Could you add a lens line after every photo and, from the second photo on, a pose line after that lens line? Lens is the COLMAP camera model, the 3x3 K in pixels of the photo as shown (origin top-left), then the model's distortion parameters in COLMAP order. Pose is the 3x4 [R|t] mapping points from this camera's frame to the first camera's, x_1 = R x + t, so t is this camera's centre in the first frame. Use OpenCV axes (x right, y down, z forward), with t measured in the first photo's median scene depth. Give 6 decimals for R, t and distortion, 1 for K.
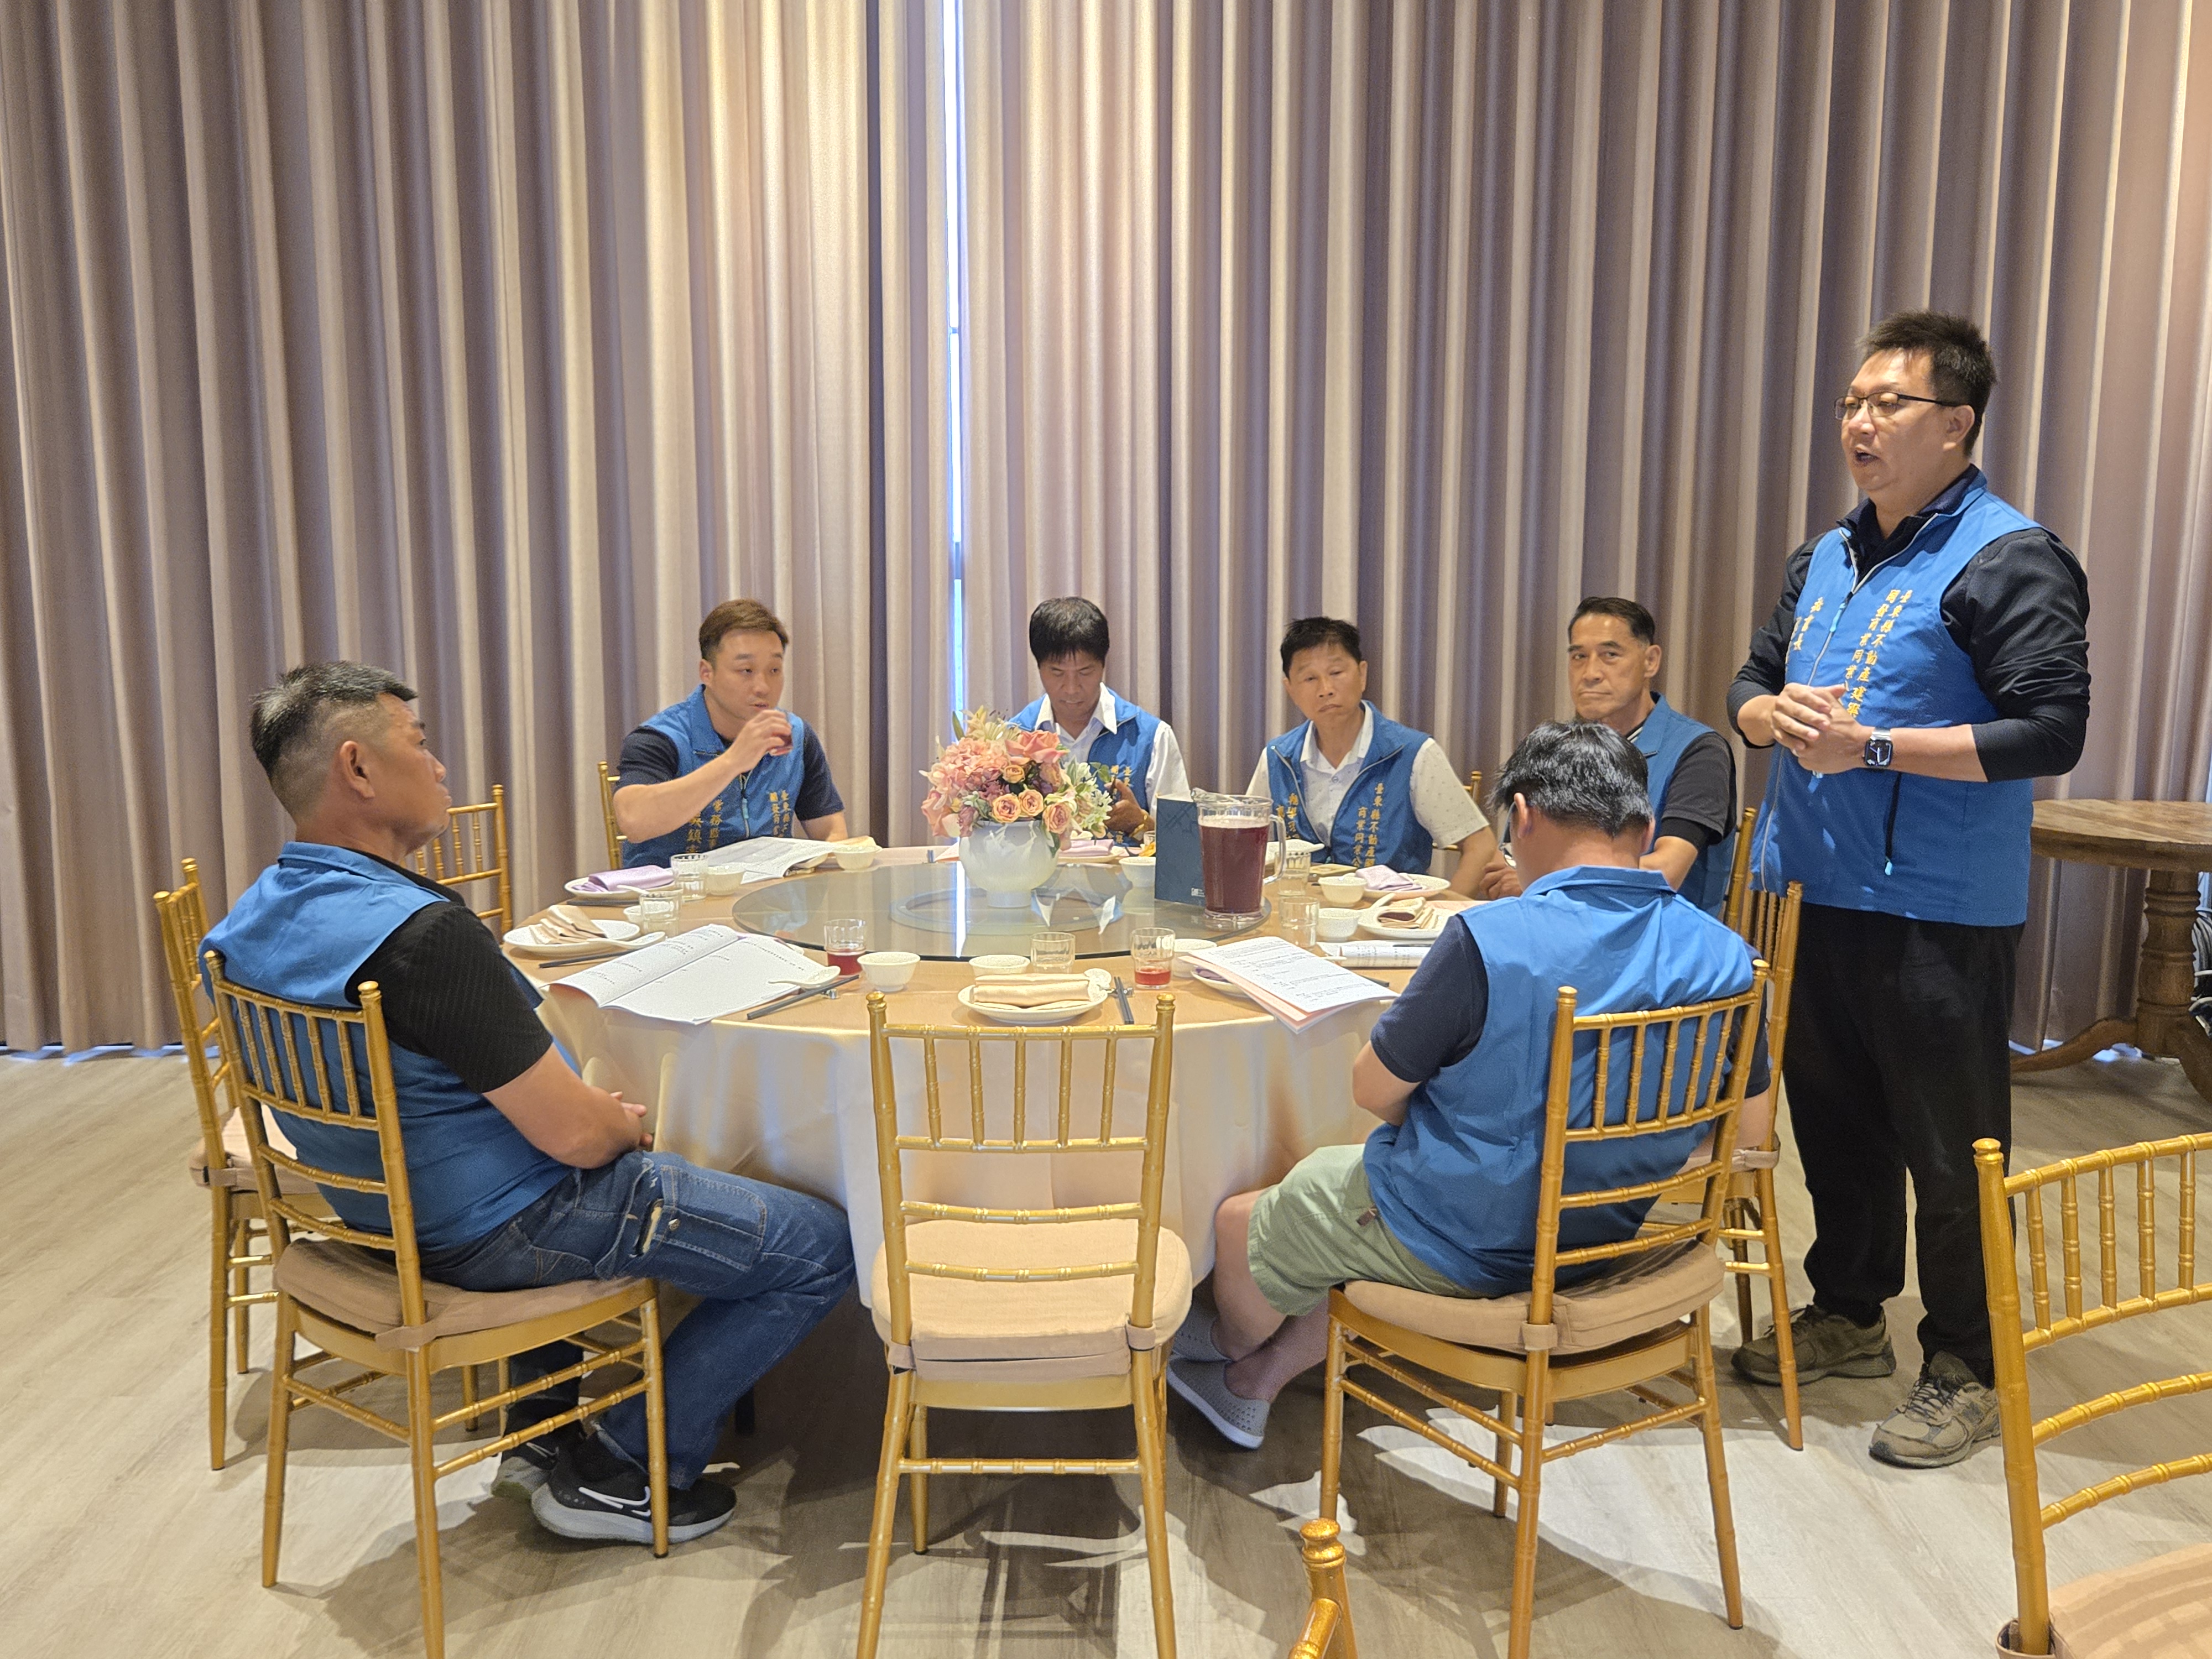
lens RADIAL K [[2002.3, 0, 1115.7], [0, 2002.3, 837.0], [0, 0, 1]] dist [0.102692, -0.153688]
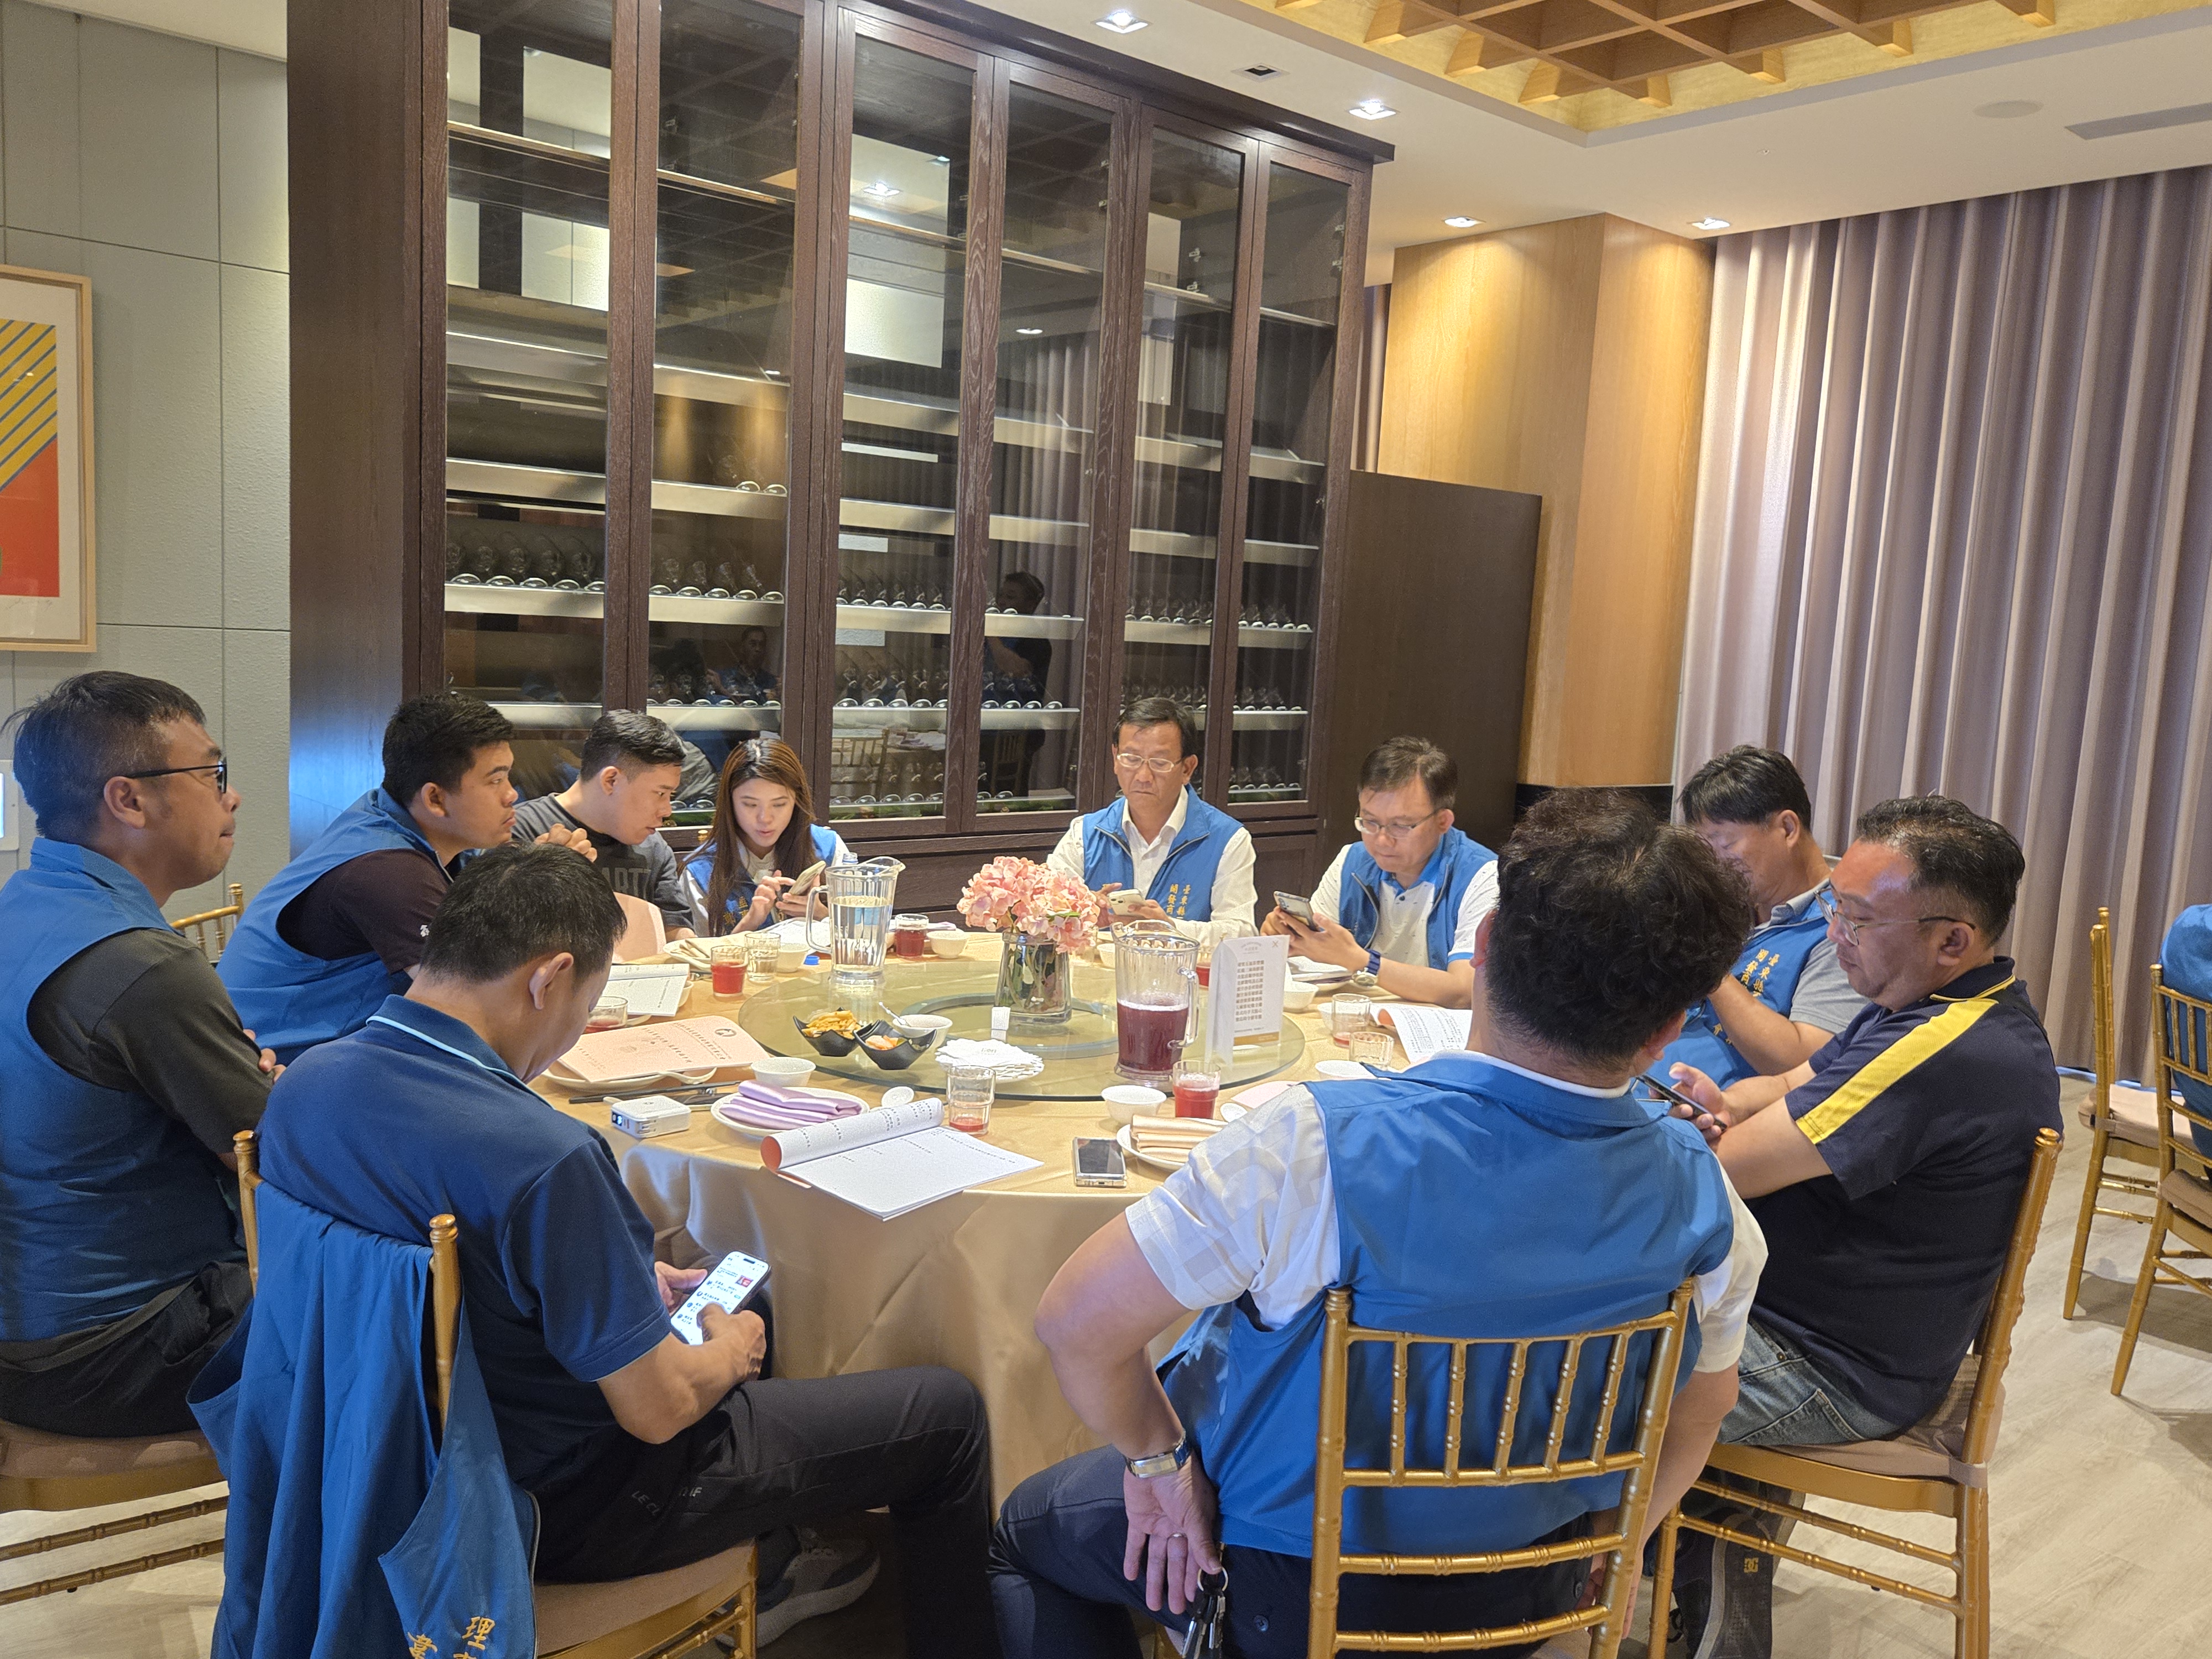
lens RADIAL K [[1717.4, 0, 1079.4], [0, 1717.4, 818.7], [0, 0, 1]] dist [0.073881, -0.070196]
pose [[0.637751, 0.120328, -0.760786, 0.024244], [-0.160608, 0.986785, 0.021439, 0.044887], [0.753312, 0.108515, 0.648649, -0.435369]]
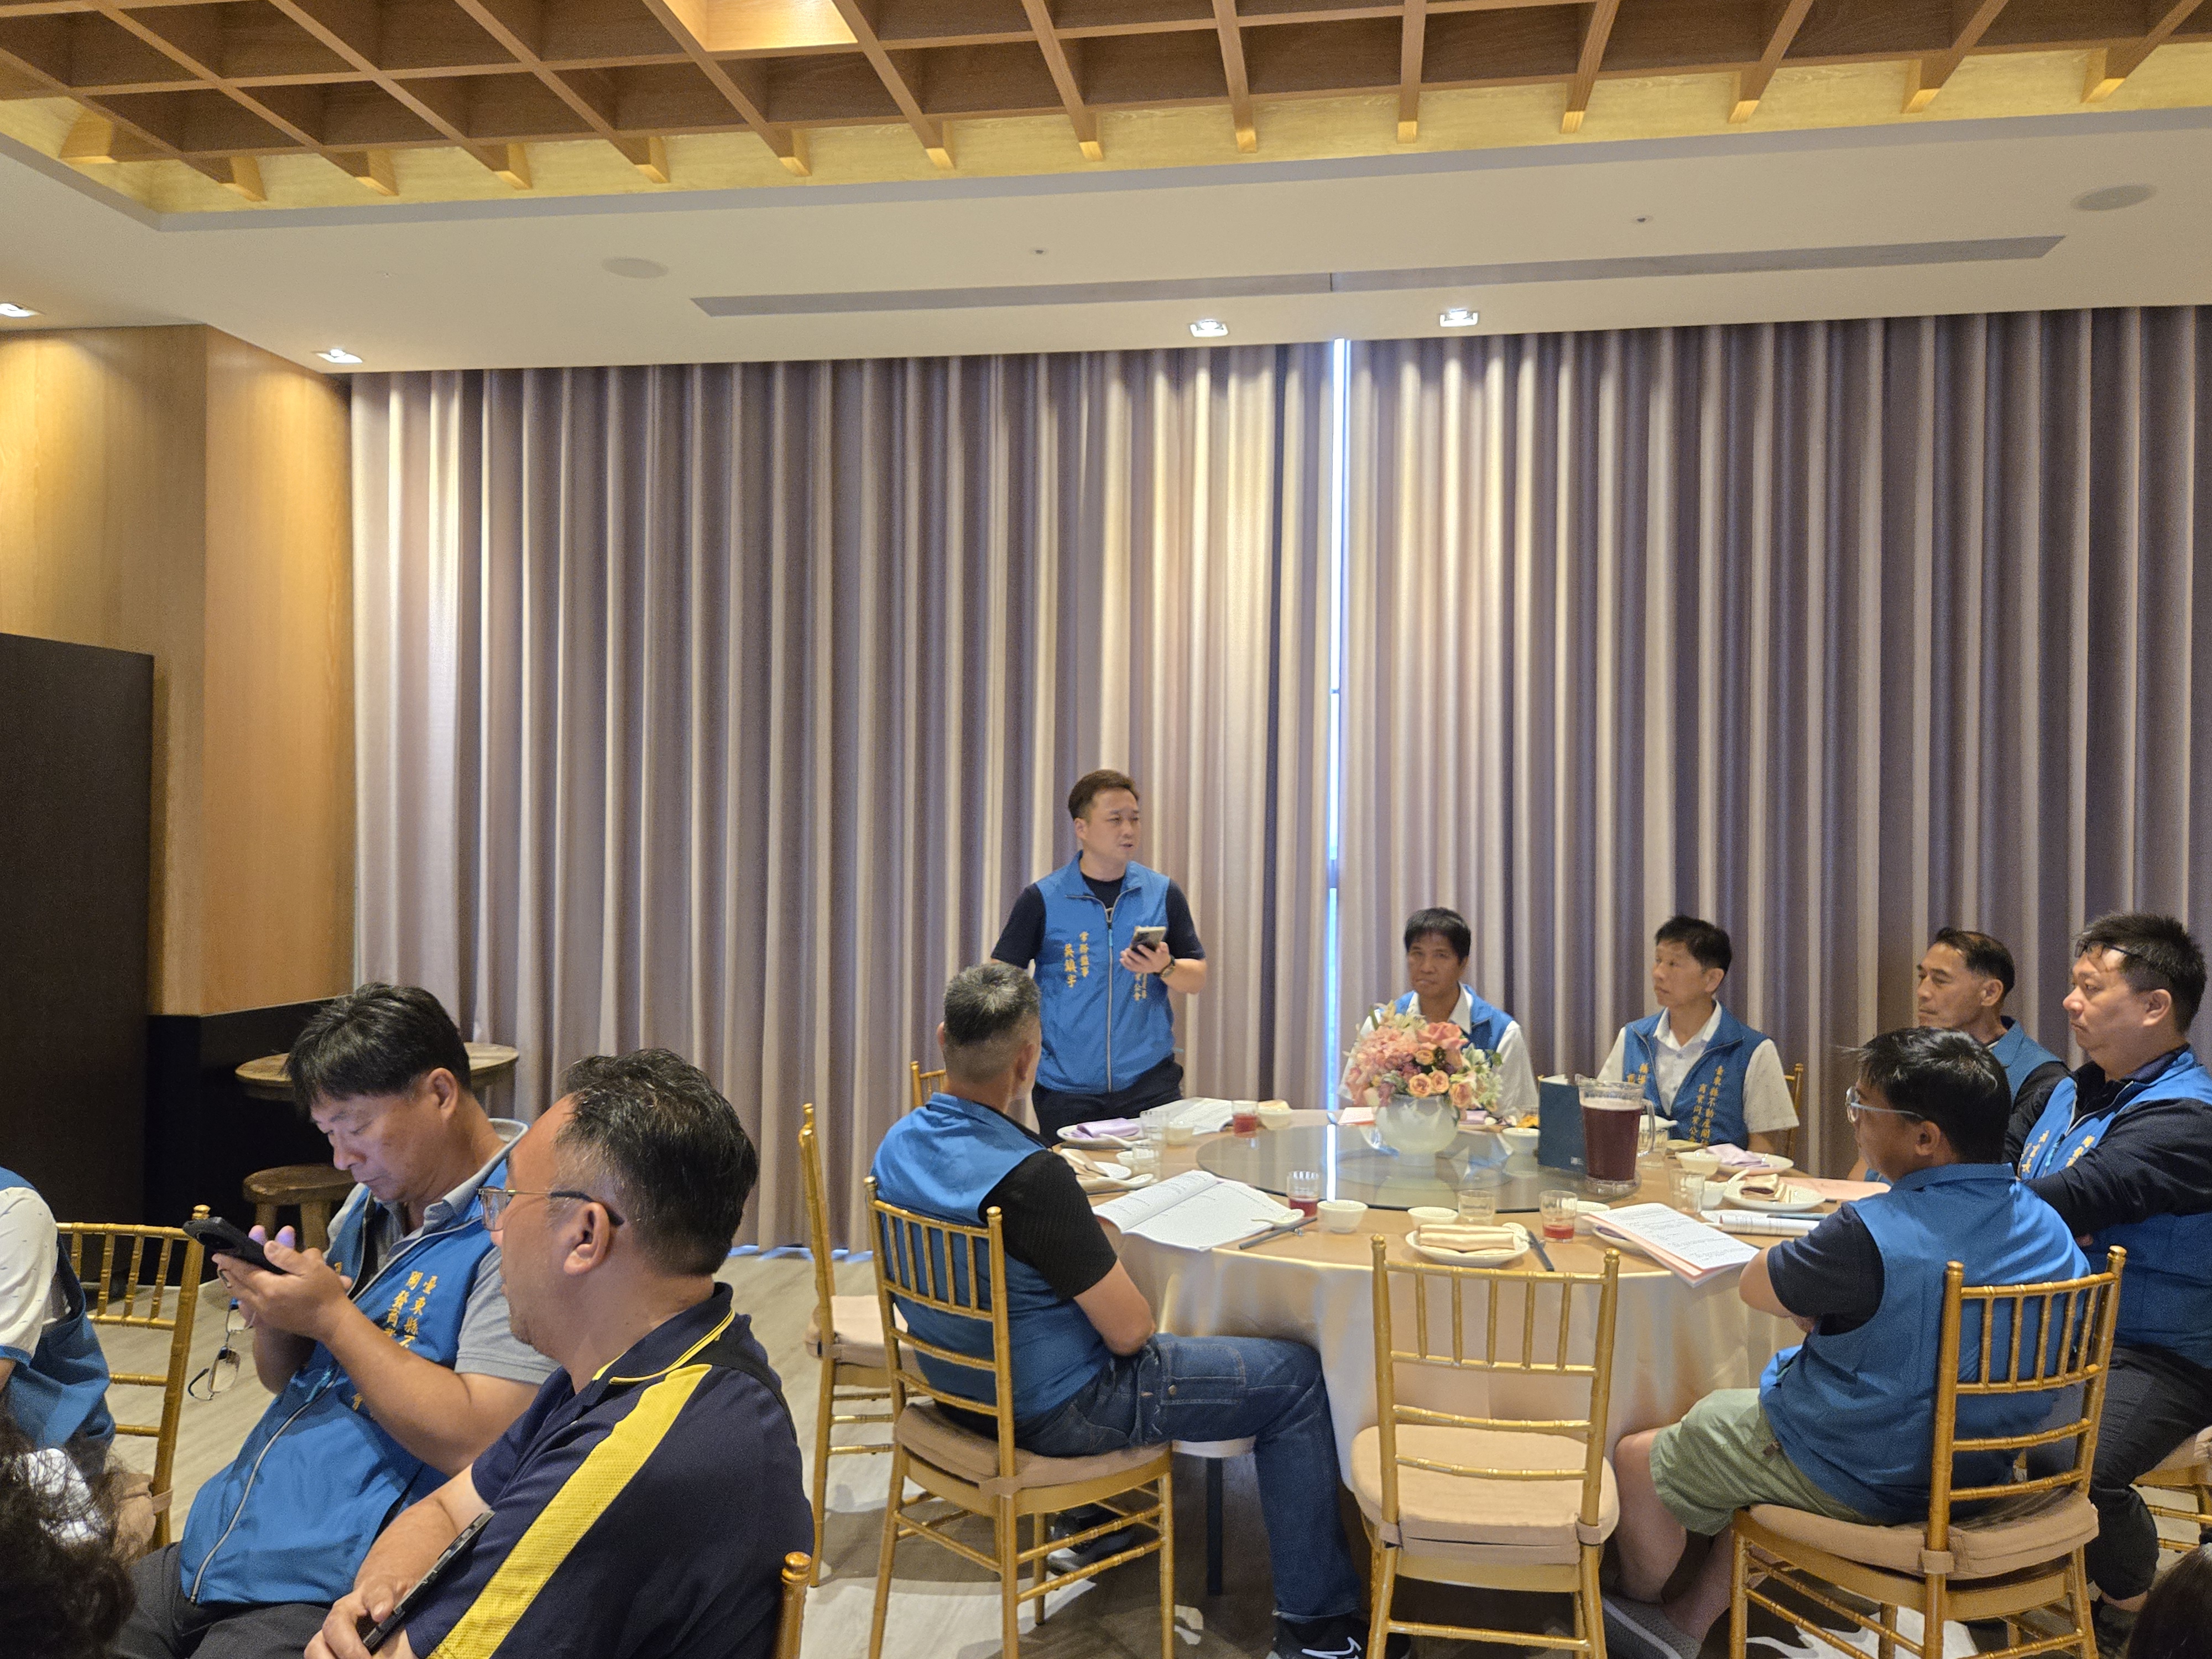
lens RADIAL K [[1731.2, 0, 1076.9], [0, 1731.2, 825.5], [0, 0, 1]] dist [0.069028, -0.063851]
pose [[0.984795, 0.007616, -0.173552, -0.095763], [-0.033461, 0.988647, -0.146481, -0.010716], [0.170466, 0.150061, 0.973870, -0.138227]]
